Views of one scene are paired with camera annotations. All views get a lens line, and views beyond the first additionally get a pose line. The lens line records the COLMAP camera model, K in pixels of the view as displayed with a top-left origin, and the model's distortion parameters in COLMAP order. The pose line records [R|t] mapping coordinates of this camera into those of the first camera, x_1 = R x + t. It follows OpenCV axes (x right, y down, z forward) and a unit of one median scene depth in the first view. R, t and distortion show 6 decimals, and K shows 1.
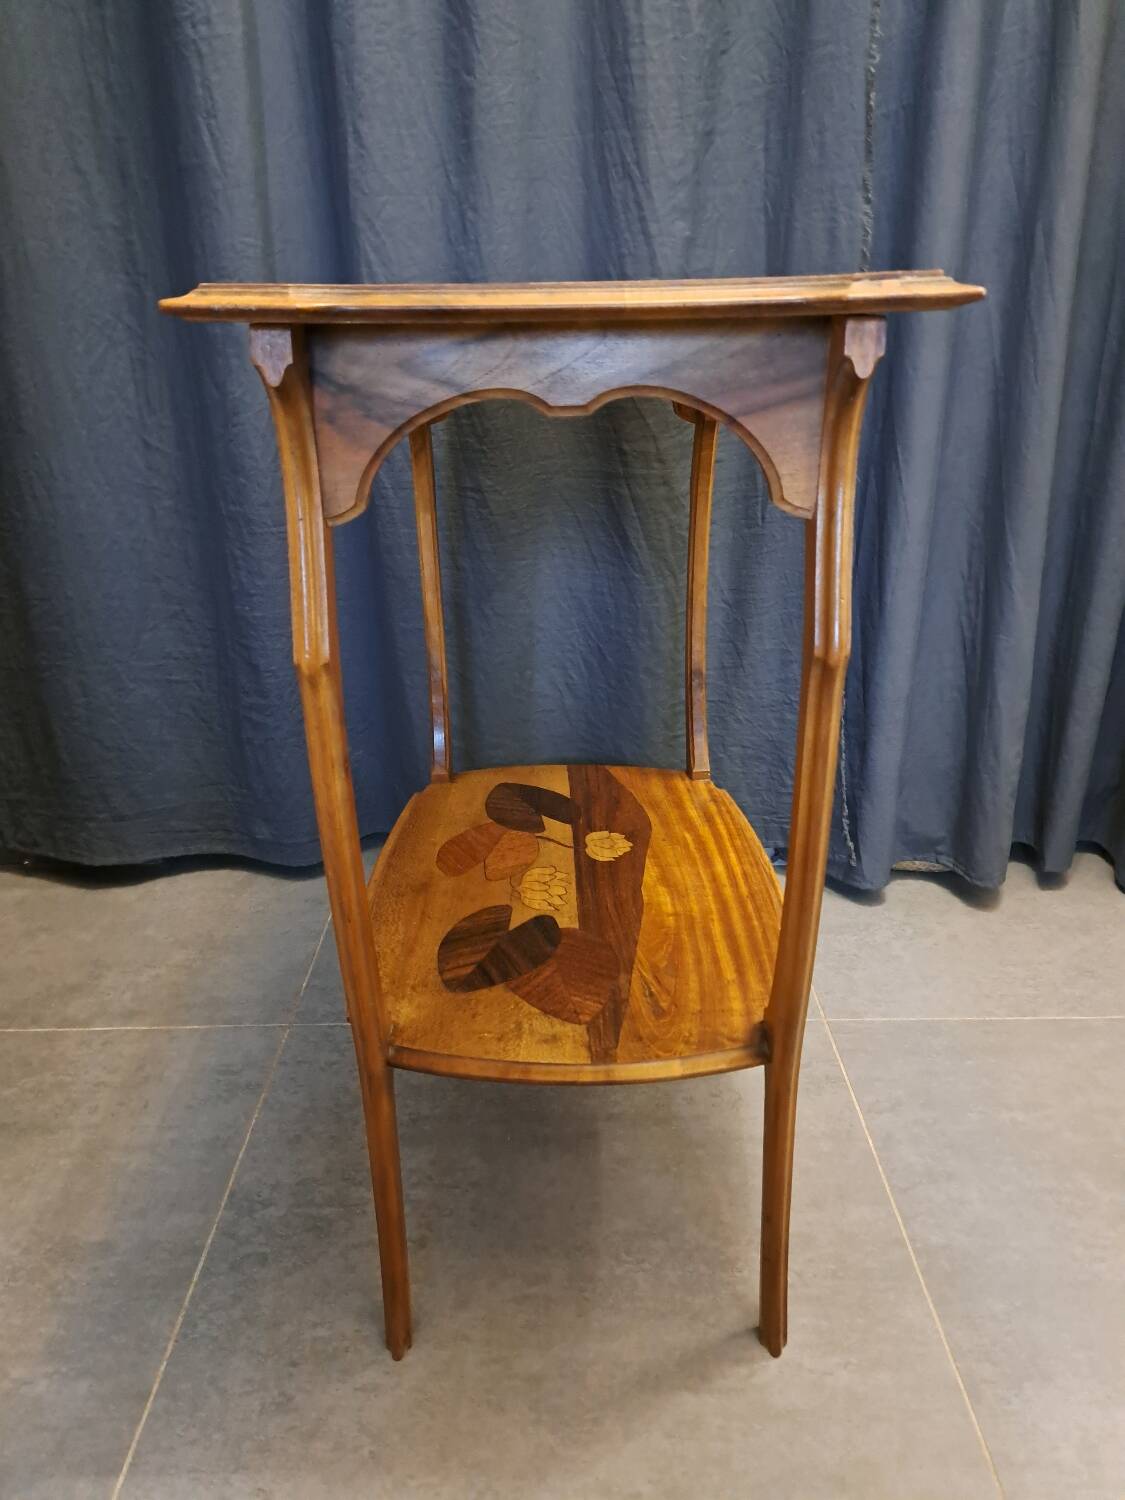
lens RADIAL K [[1079.9, 0, 562.2], [0, 1079.9, 760.1], [0, 0, 1]] dist [0.033258, -0.034566]
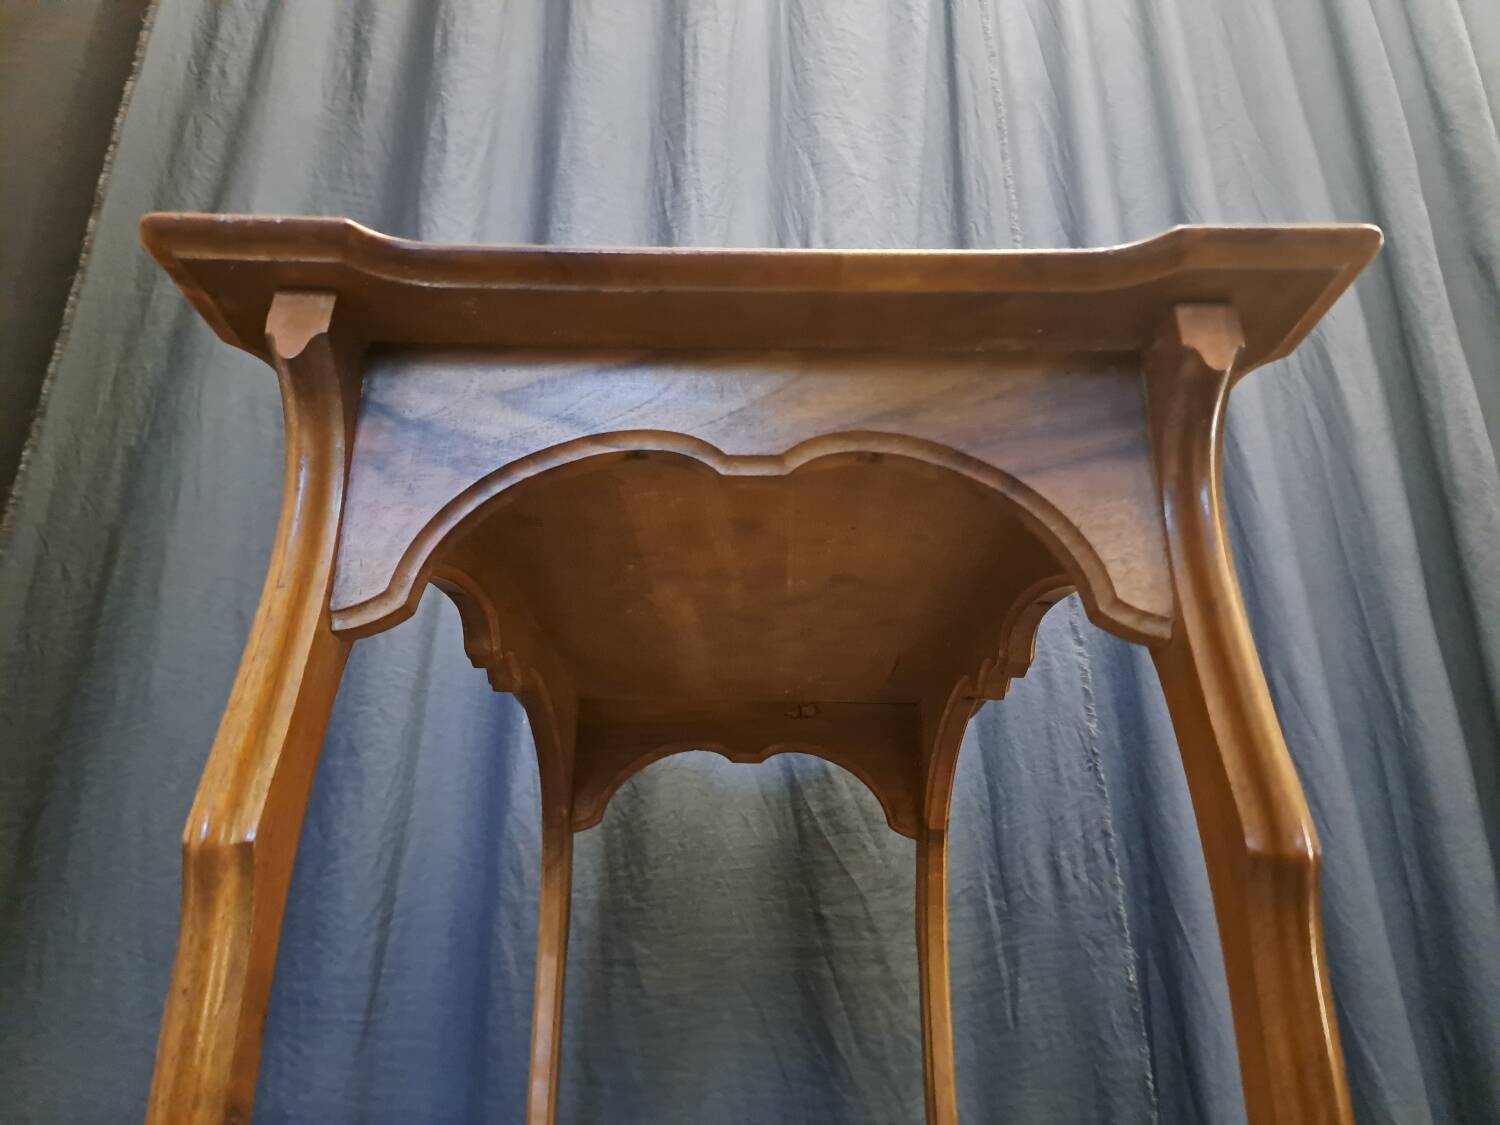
lens RADIAL K [[1079.9, 0, 750.6], [0, 1079.9, 556.2], [0, 0, 1]] dist [0.033258, -0.034566]
pose [[0.999827, 0.018241, -0.003510, 0.003345], [-0.015489, 0.714329, -0.699639, 0.079299], [-0.010255, 0.699572, 0.714488, 0.285532]]
